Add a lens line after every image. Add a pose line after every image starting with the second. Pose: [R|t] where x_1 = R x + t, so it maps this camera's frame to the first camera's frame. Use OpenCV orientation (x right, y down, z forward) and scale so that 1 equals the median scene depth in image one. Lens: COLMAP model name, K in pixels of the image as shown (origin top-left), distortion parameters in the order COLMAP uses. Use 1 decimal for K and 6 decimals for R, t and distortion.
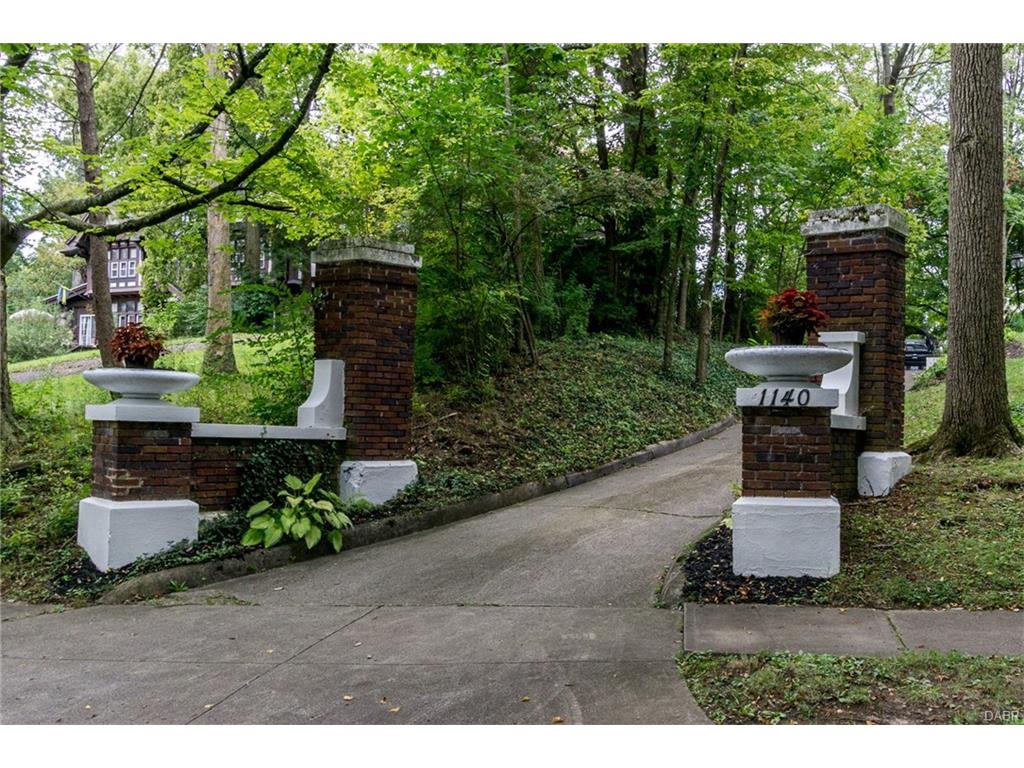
lens RADIAL K [[1117.8, 0, 512.1], [0, 1117.8, 403.7], [0, 0, 1]] dist [0.001204, 0.003434]
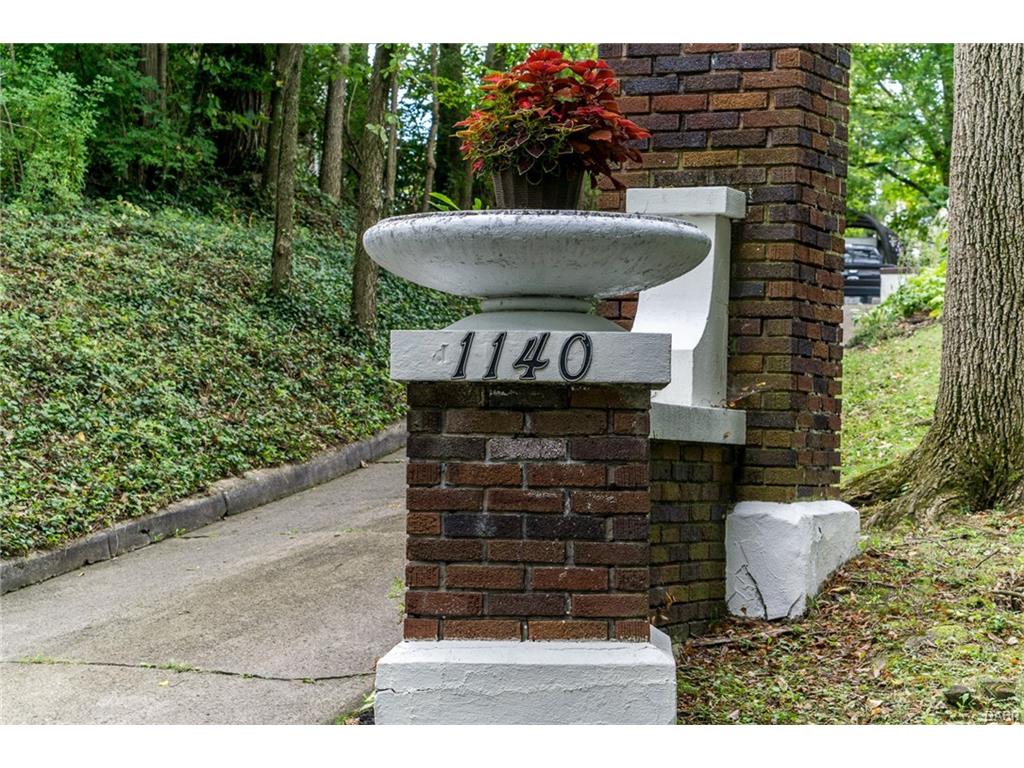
lens RADIAL K [[2237.1, 0, 512.0], [0, 2237.1, 384.0], [0, 0, 1]] dist [0.676210, -0.034446]
pose [[0.979733, 0.002573, 0.200293, 0.078034], [-0.002964, 0.999994, 0.001655, 0.001576], [-0.200288, -0.002216, 0.979735, 0.243014]]
